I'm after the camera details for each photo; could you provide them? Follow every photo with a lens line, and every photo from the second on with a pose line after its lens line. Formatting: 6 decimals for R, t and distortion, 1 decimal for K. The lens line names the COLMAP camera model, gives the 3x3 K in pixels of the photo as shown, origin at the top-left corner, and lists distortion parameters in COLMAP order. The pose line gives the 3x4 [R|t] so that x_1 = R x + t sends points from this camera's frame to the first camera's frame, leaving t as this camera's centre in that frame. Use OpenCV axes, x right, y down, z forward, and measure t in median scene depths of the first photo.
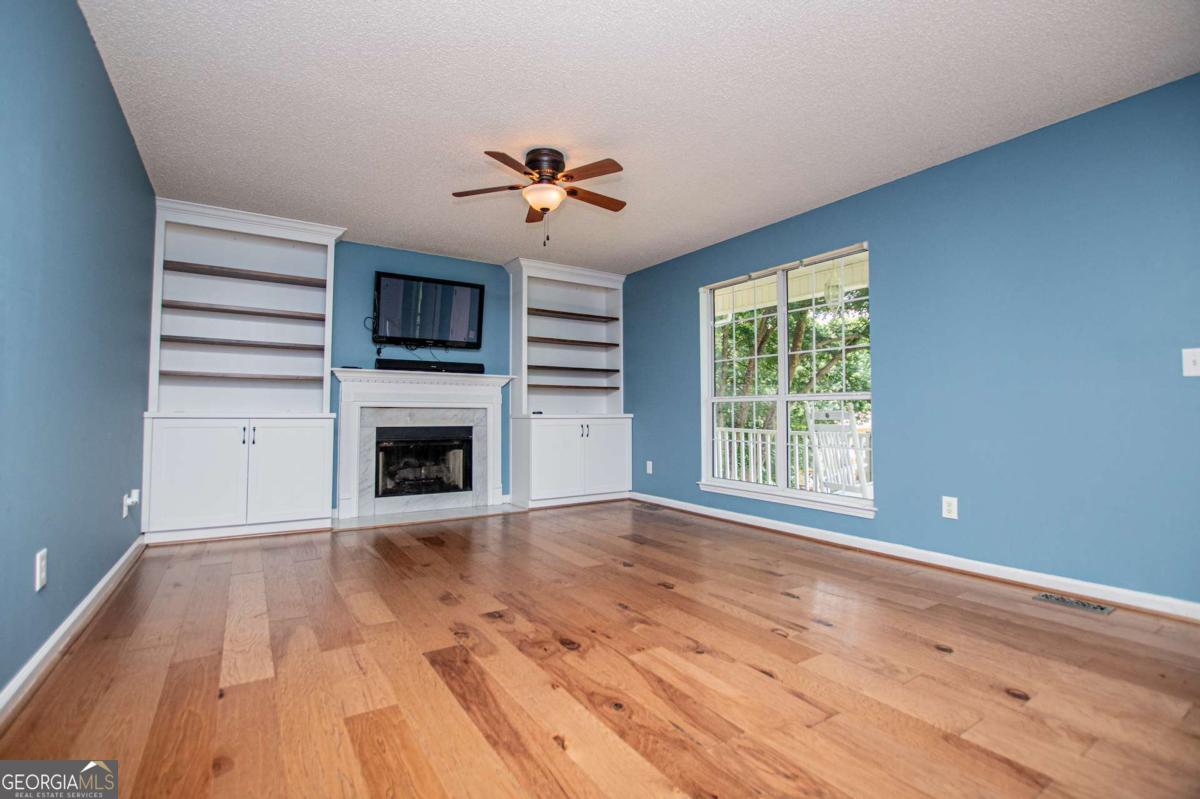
lens RADIAL K [[552.3, 0, 601.7], [0, 552.3, 394.2], [0, 0, 1]] dist [-0.026710, 0.001806]
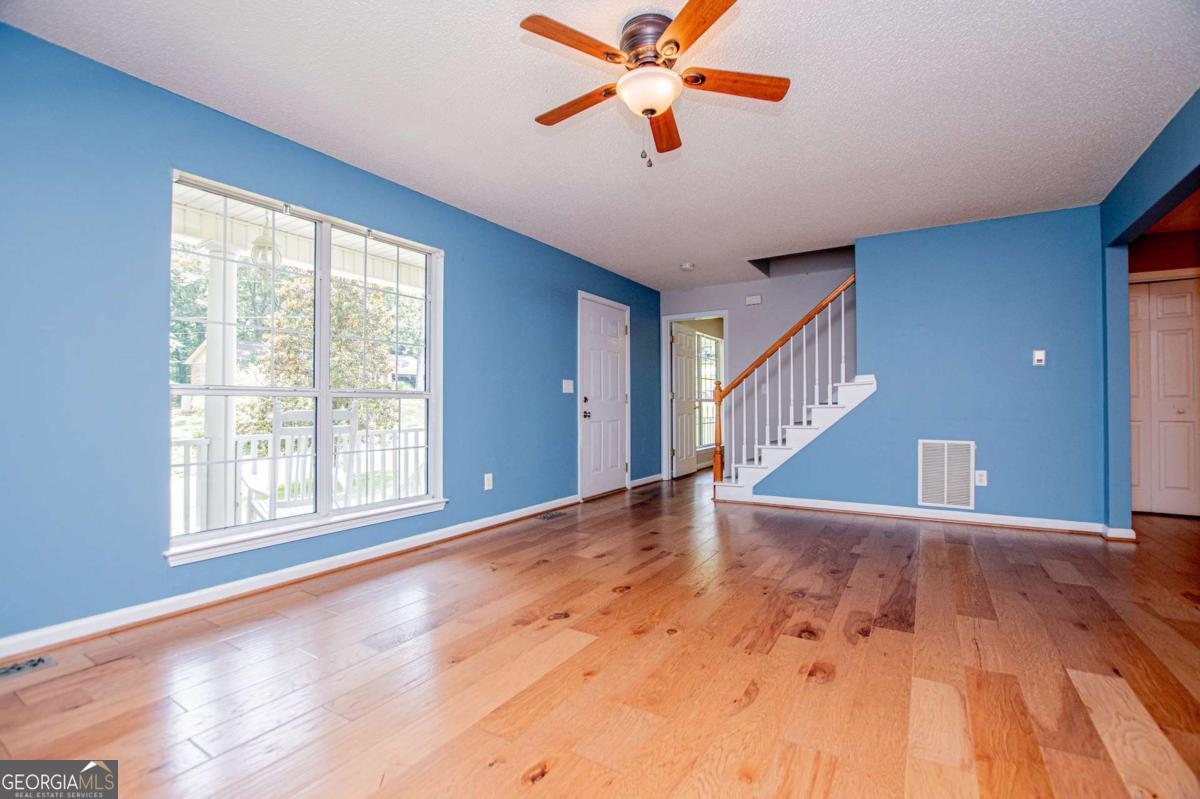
lens RADIAL K [[552.3, 0, 593.2], [0, 552.3, 405.4], [0, 0, 1]] dist [-0.026710, 0.001806]
pose [[-0.435576, -0.000787, 0.900151, -0.940140], [-0.029446, 0.999477, -0.013375, 0.046348], [-0.899670, -0.032332, -0.435372, 1.886889]]
